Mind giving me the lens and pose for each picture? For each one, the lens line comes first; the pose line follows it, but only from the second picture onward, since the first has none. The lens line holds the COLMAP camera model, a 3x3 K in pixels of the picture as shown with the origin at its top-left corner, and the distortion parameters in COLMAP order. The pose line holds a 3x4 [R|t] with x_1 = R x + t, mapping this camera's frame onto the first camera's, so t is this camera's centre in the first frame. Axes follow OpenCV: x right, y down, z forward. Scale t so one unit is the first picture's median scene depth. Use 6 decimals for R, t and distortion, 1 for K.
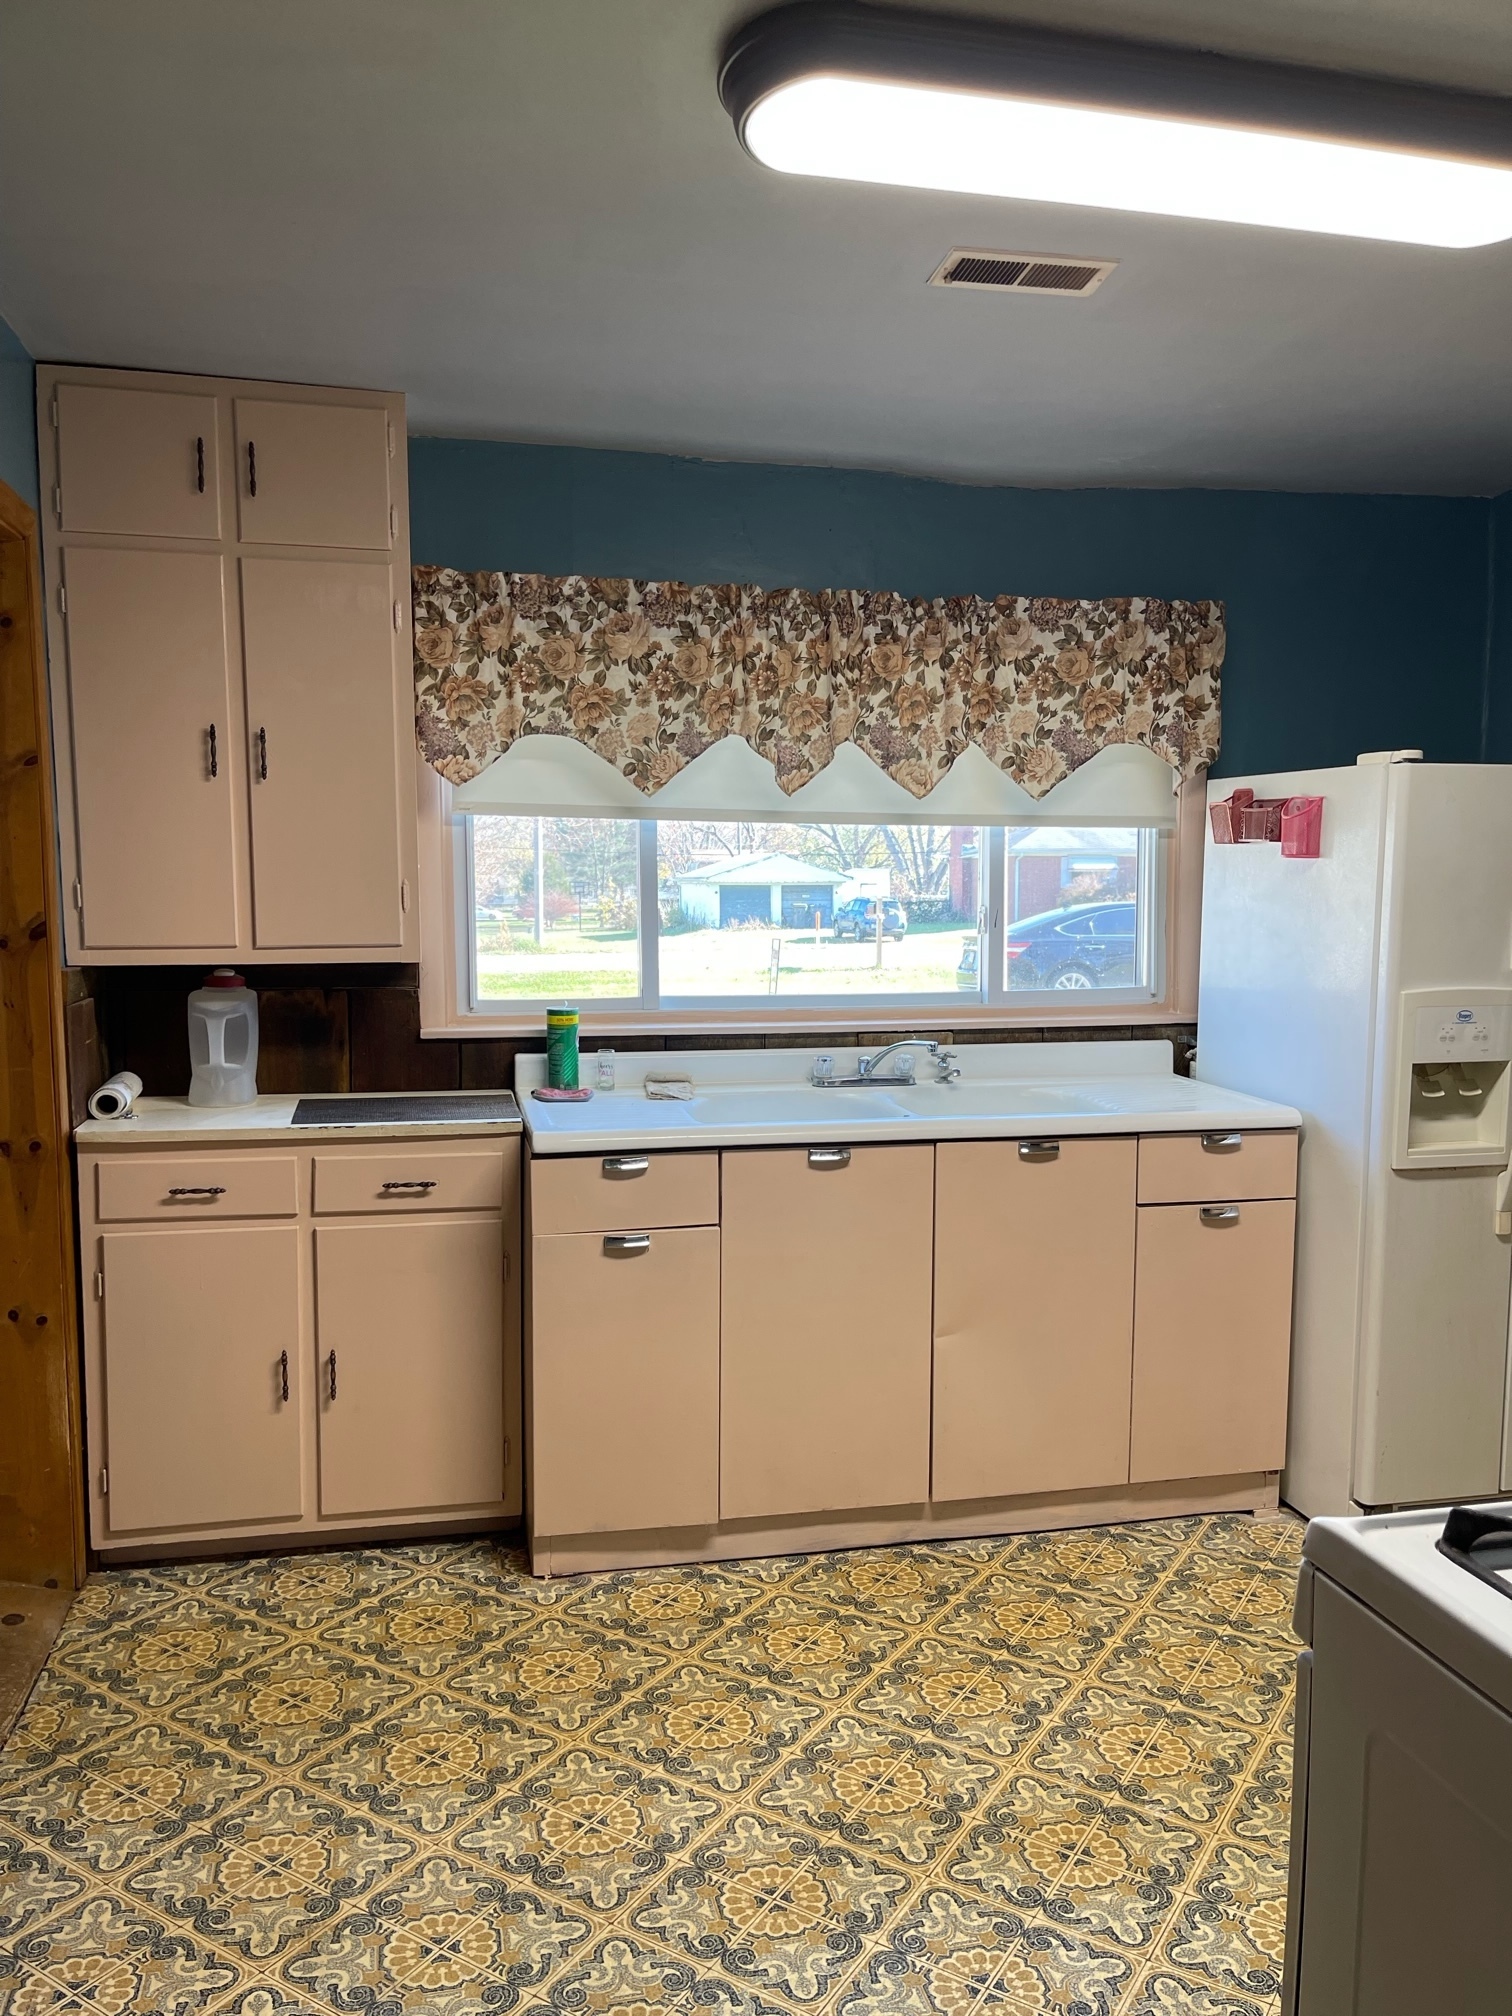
lens RADIAL K [[1526.1, 0, 764.8], [0, 1526.1, 1014.6], [0, 0, 1]] dist [0.066816, -0.133766]
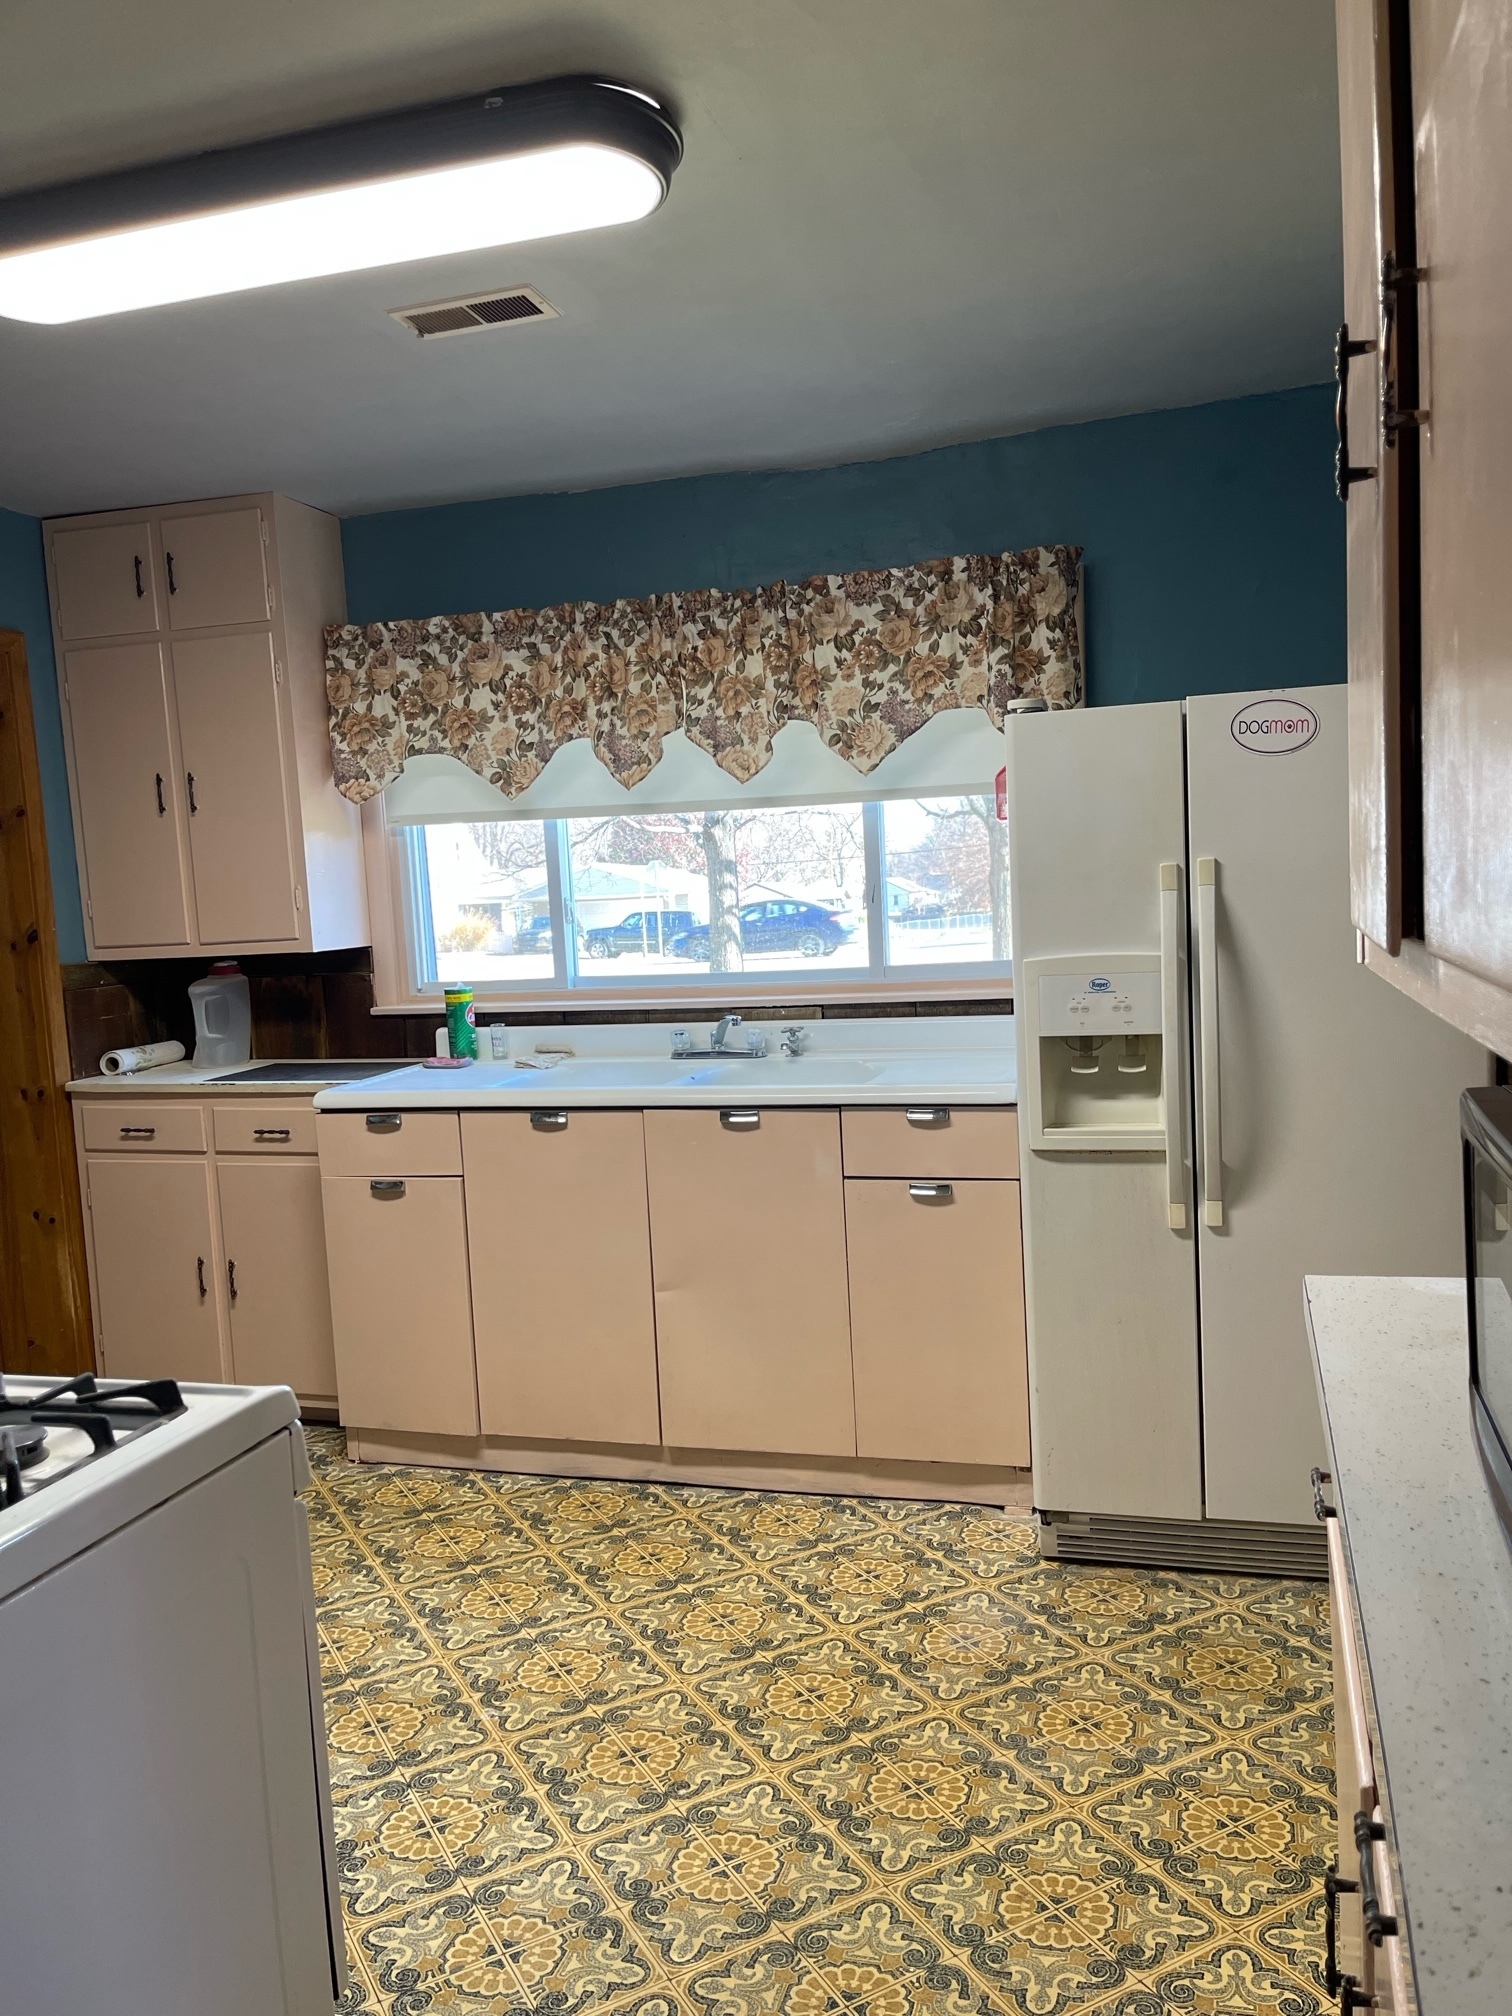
lens RADIAL K [[1536.1, 0, 804.2], [0, 1536.1, 1015.2], [0, 0, 1]] dist [0.035512, -0.055662]
pose [[0.873181, -0.003465, -0.487385, 0.668546], [0.009025, 0.999918, 0.009059, 0.008132], [0.487313, -0.012309, 0.873140, 0.107530]]
